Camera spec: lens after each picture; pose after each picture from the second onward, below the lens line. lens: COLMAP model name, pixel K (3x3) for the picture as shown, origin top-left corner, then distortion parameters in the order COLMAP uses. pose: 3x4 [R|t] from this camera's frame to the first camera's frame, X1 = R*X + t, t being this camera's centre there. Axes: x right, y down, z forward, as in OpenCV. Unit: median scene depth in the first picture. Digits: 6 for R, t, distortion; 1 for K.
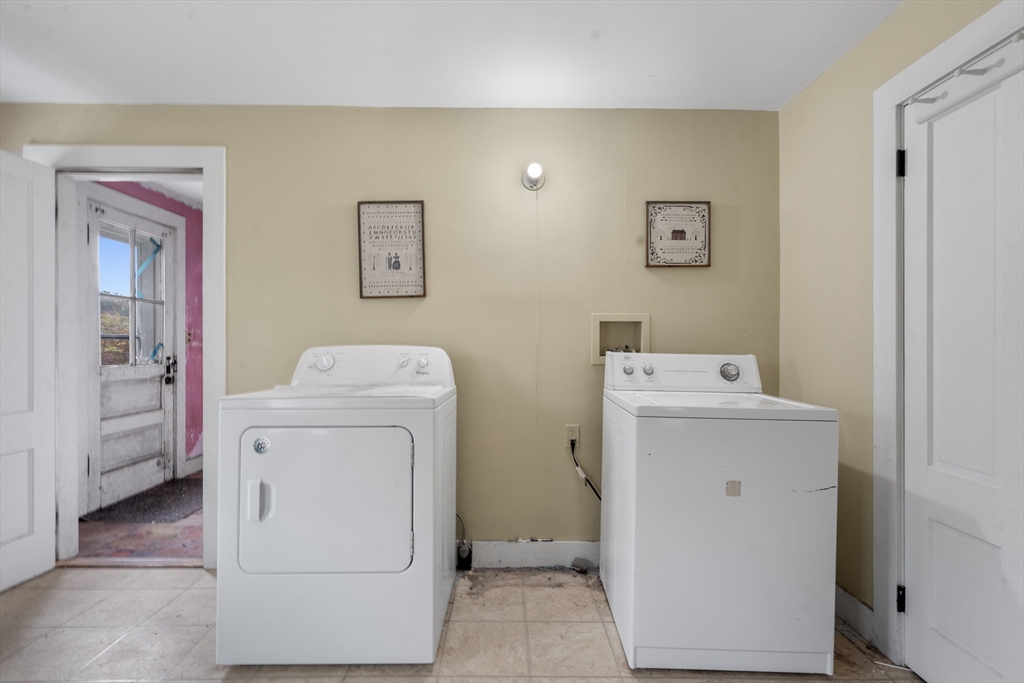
lens RADIAL K [[468.4, 0, 513.6], [0, 468.4, 343.2], [0, 0, 1]] dist [-0.005124, 0.000861]
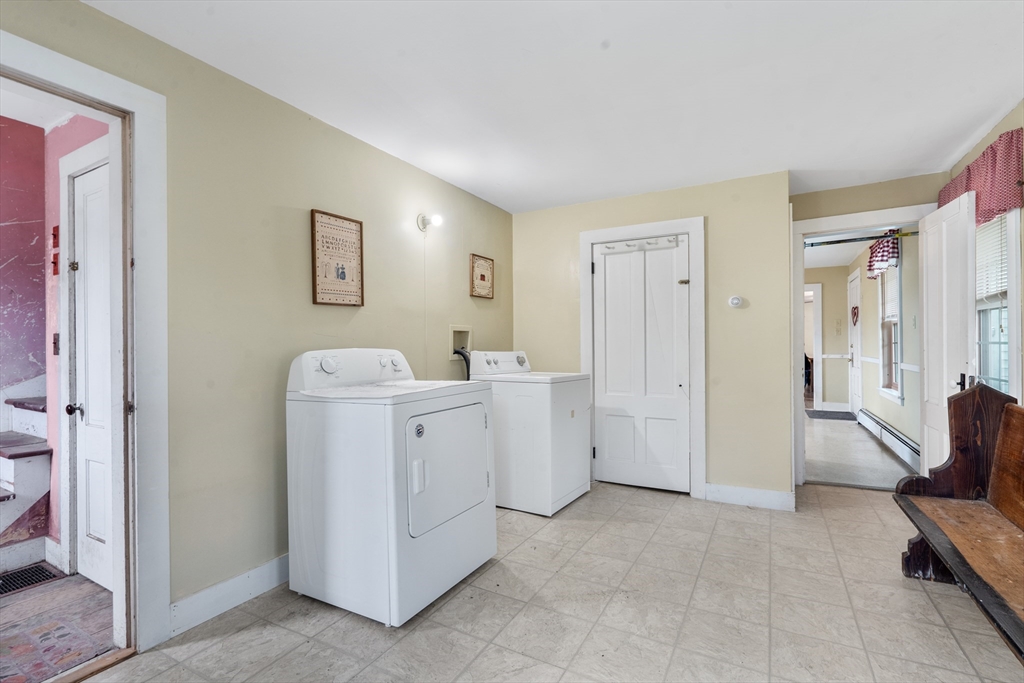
lens RADIAL K [[468.4, 0, 504.2], [0, 468.4, 342.9], [0, 0, 1]] dist [-0.005124, 0.000861]
pose [[0.508974, -0.003693, 0.860774, -0.996595], [0.011640, 0.999929, -0.002593, -0.002992], [-0.860703, 0.011339, 0.508981, 0.125077]]
